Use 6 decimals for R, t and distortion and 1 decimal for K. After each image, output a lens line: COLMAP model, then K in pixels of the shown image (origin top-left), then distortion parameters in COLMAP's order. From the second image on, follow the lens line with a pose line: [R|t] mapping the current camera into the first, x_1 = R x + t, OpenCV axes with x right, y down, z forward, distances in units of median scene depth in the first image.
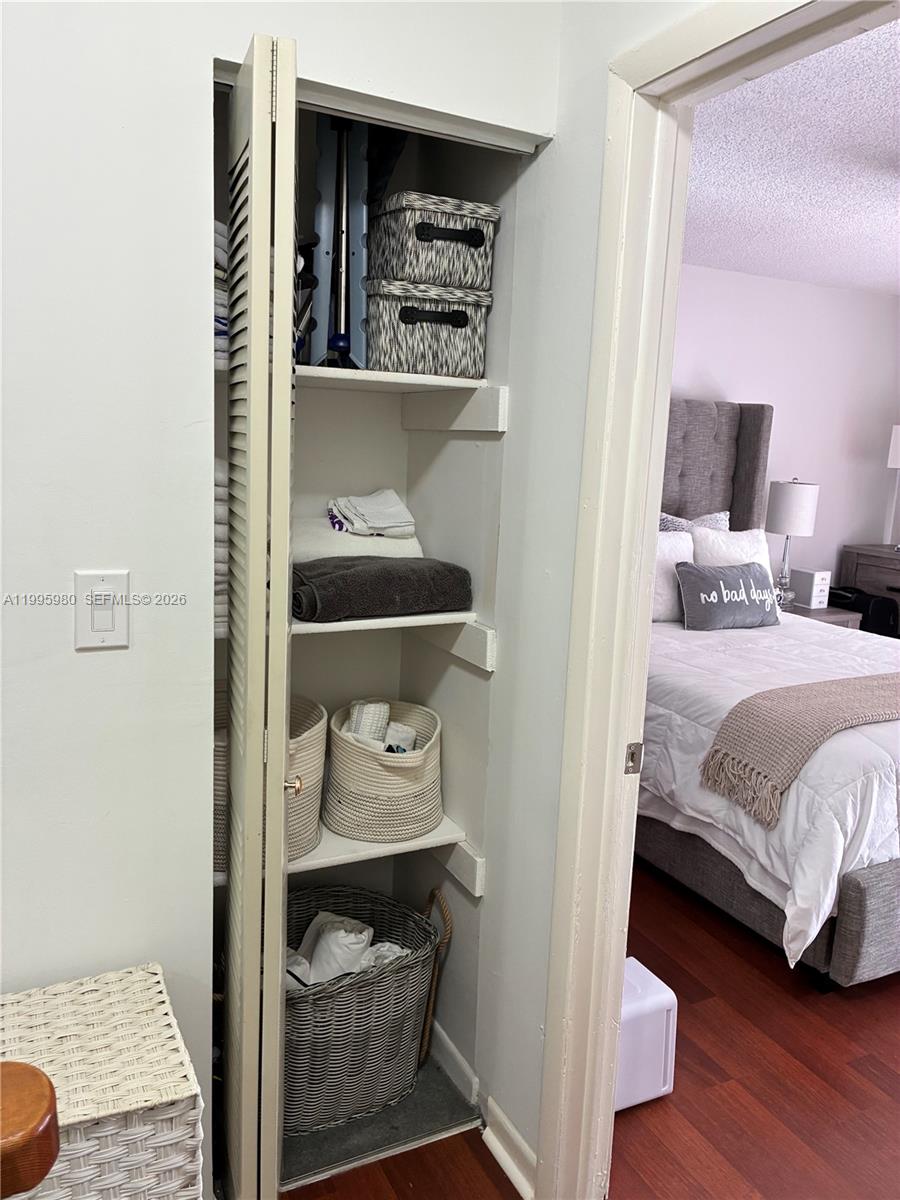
lens RADIAL K [[922.8, 0, 454.5], [0, 922.8, 589.4], [0, 0, 1]] dist [0.002331, -0.041803]
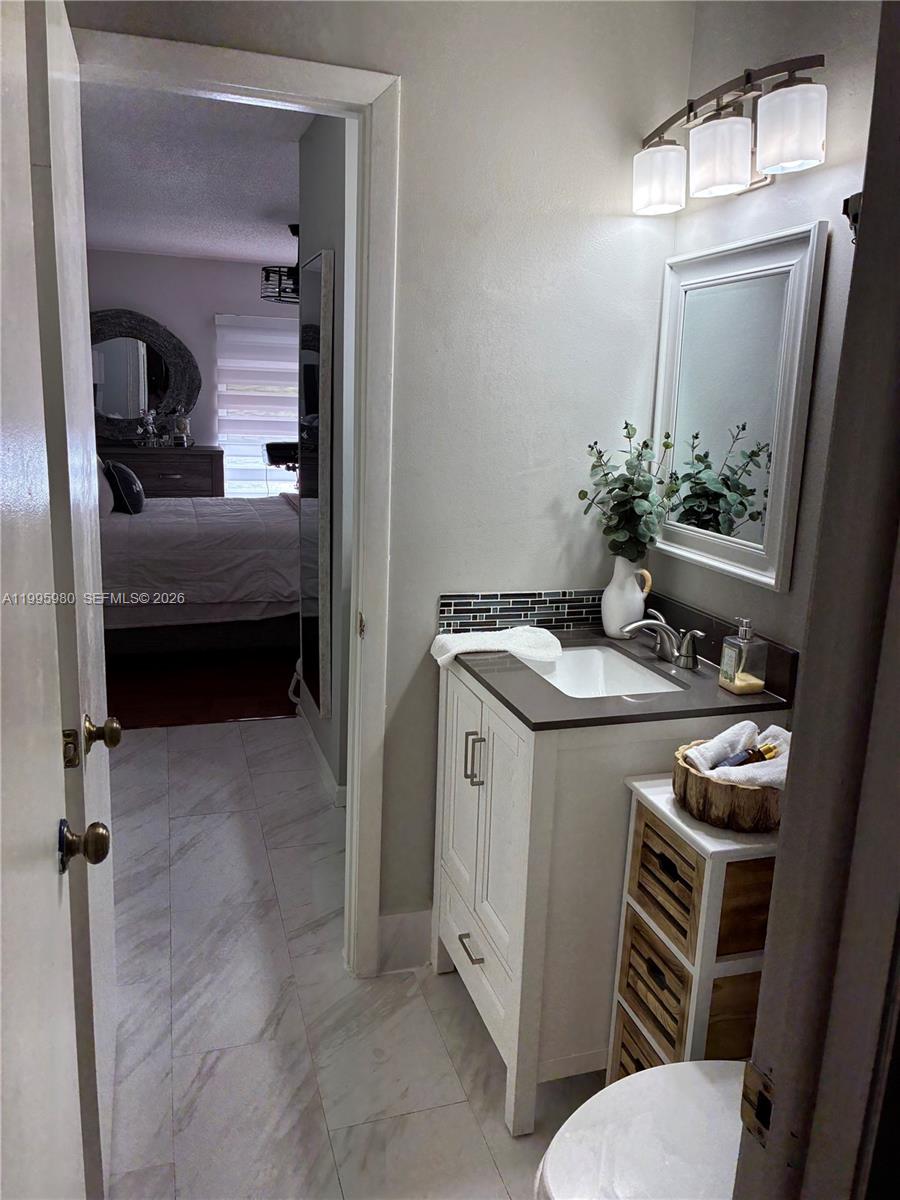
lens RADIAL K [[918.0, 0, 461.1], [0, 918.0, 598.1], [0, 0, 1]] dist [0.061460, -0.068703]
pose [[0.156846, -0.252240, 0.954869, -0.979041], [0.134425, 0.963290, 0.232384, -0.085289], [-0.978432, 0.091910, 0.184995, 0.307065]]
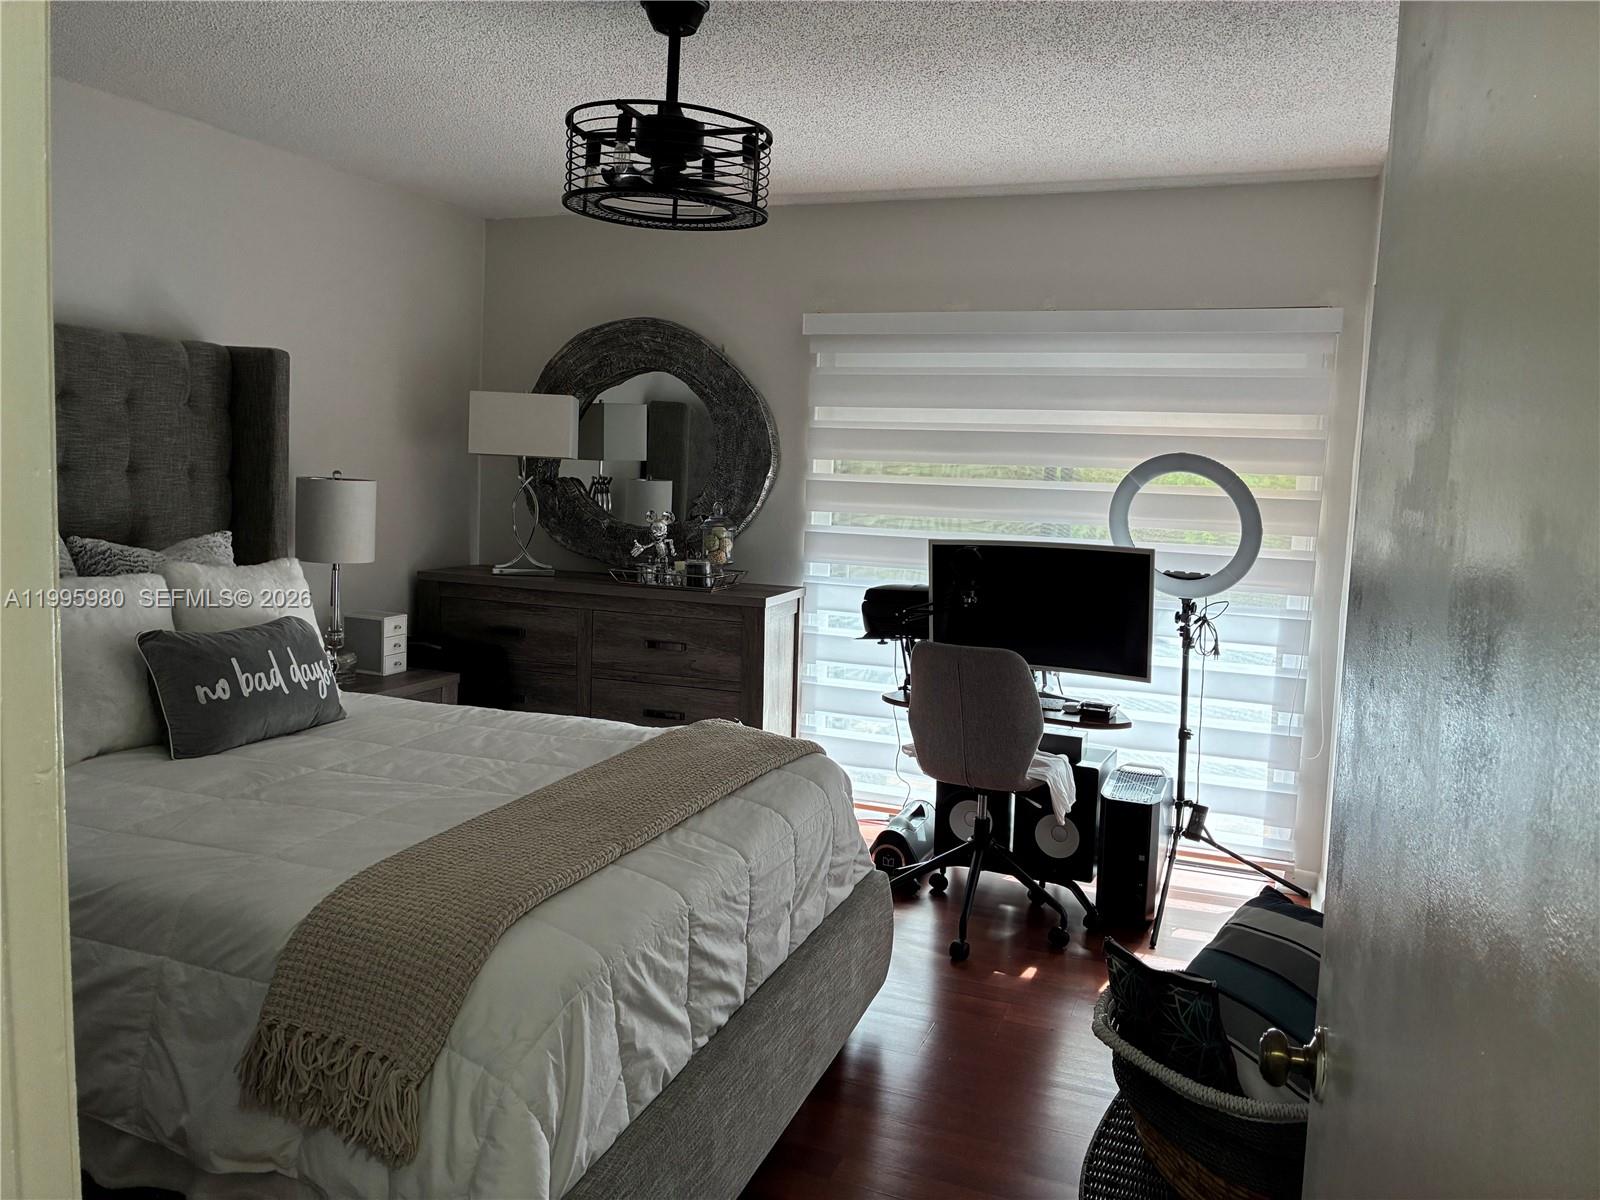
lens RADIAL K [[1224.0, 0, 792.8], [0, 1224.0, 594.8], [0, 0, 1]] dist [0.061460, -0.068703]
pose [[0.747396, -0.088489, 0.658460, 0.057774], [0.105030, 0.994365, 0.014414, -0.022811], [-0.656025, 0.058385, 0.752478, 0.230178]]
